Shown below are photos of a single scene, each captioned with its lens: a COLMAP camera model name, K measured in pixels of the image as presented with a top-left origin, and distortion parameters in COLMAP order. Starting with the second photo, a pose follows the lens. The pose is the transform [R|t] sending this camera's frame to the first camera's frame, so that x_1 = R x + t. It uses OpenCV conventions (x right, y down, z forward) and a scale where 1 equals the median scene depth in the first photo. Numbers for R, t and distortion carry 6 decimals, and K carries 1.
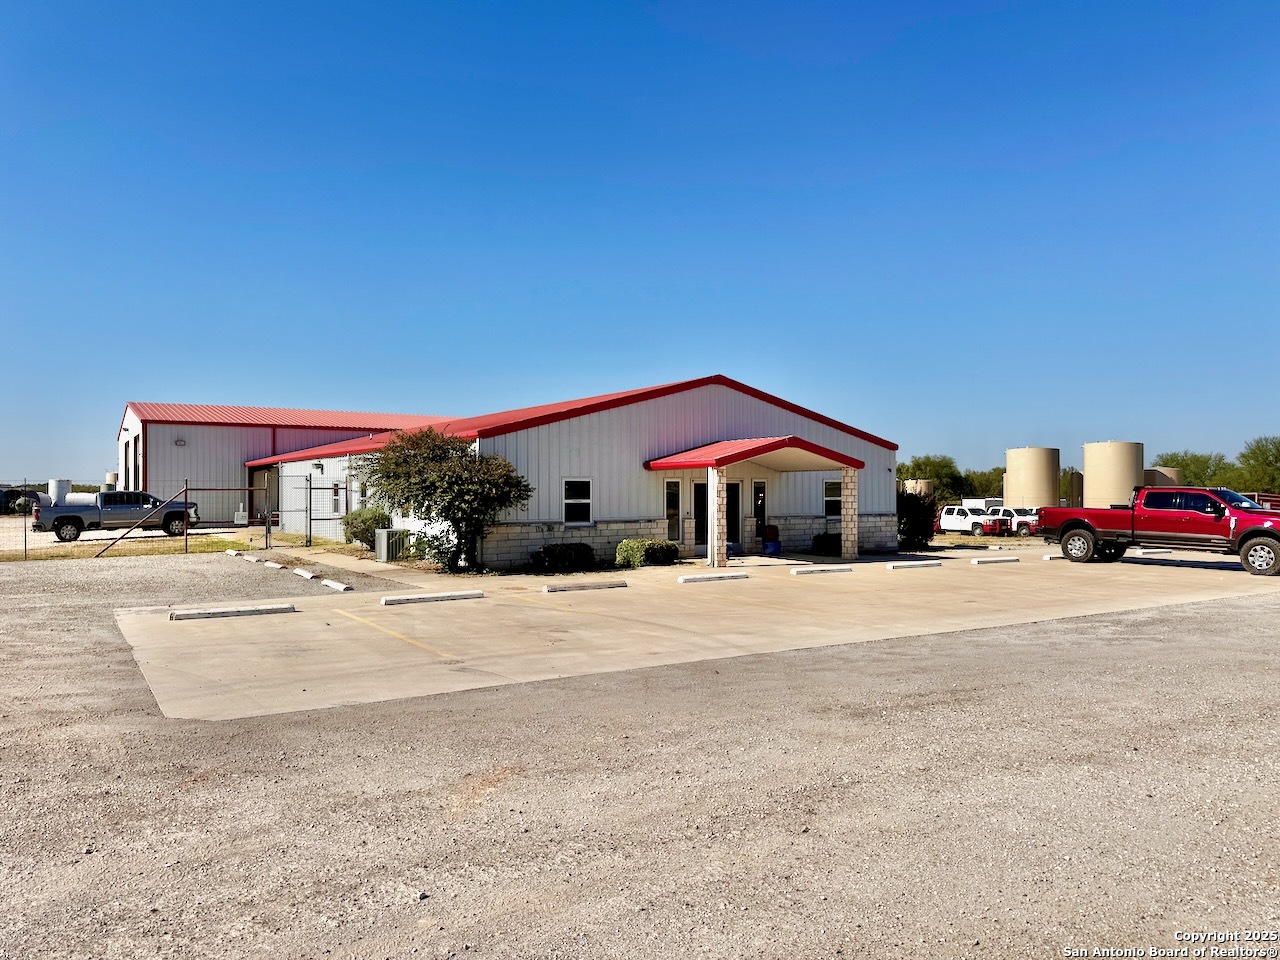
lens RADIAL K [[920.4, 0, 640.0], [0, 920.4, 480.0], [0, 0, 1]] dist [0.004863, -0.000116]
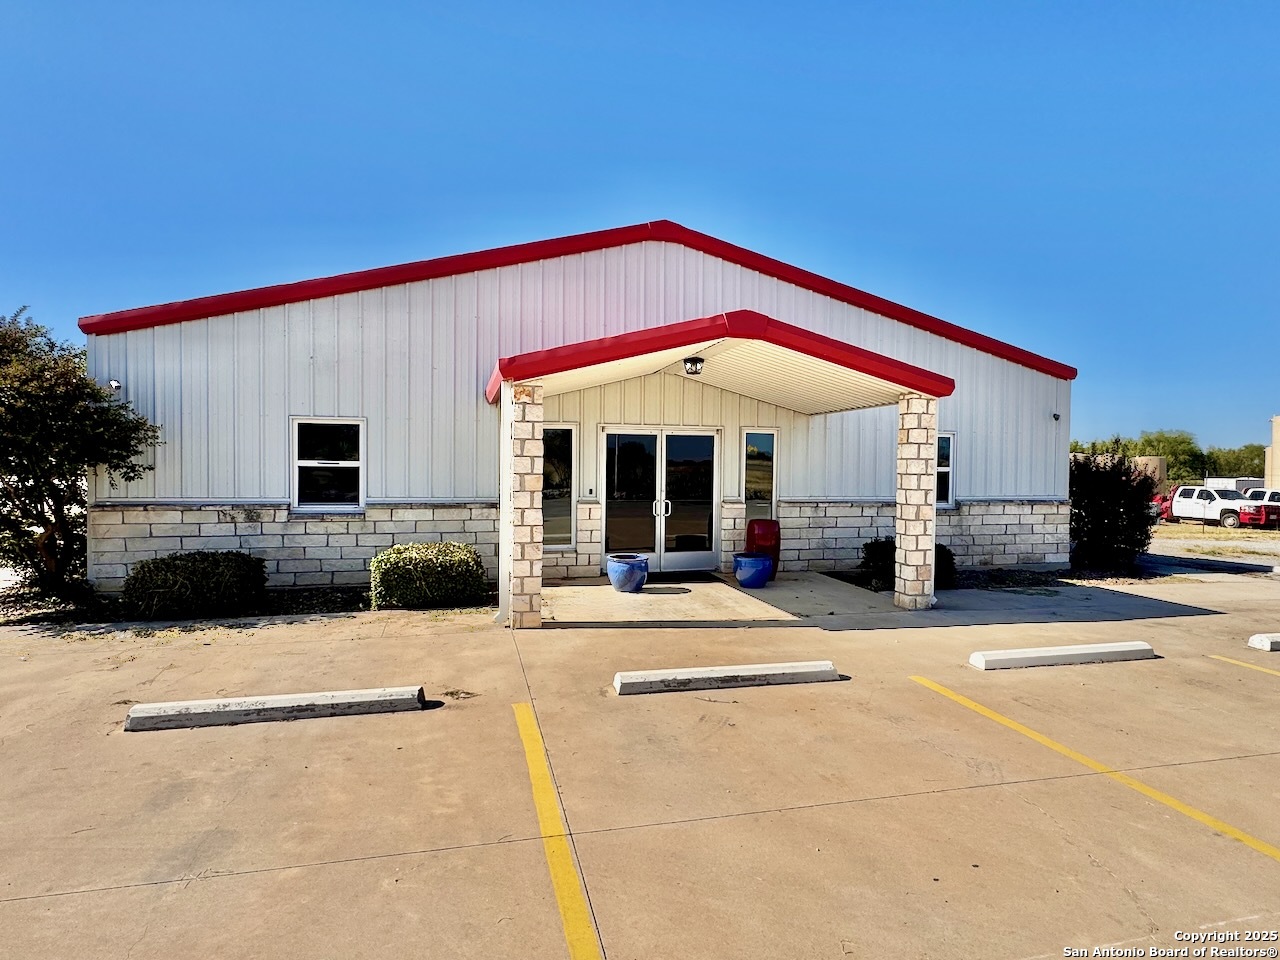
lens RADIAL K [[732.3, 0, 640.0], [0, 732.3, 480.0], [0, 0, 1]] dist [-0.018264, 0.002303]
pose [[0.948435, 0.018821, -0.316412, 0.197387], [-0.008918, 0.999425, 0.032715, 0.015154], [0.316845, -0.028206, 0.948058, 0.588096]]
